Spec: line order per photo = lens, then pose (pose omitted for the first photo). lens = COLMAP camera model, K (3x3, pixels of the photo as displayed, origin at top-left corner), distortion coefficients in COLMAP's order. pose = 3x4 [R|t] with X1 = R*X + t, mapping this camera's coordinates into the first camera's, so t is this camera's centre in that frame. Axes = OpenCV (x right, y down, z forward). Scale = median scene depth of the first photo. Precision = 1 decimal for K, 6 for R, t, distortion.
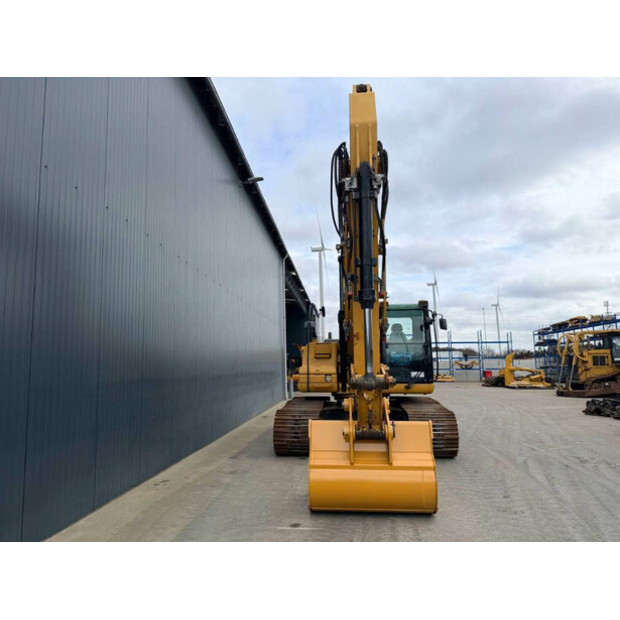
lens RADIAL K [[403.8, 0, 310.0], [0, 403.8, 310.0], [0, 0, 1]] dist [-0.002570, -0.000336]
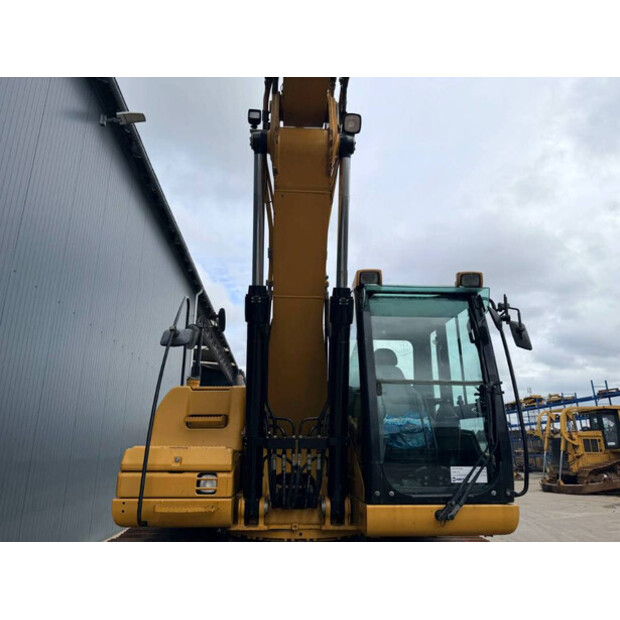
lens RADIAL K [[435.6, 0, 310.0], [0, 435.6, 310.0], [0, 0, 1]] dist [0.004693, -0.006477]
pose [[0.987734, 0.056430, 0.145595, 0.022858], [-0.030757, 0.984459, -0.172902, 0.028103], [-0.153089, 0.166303, 0.974119, 0.198272]]
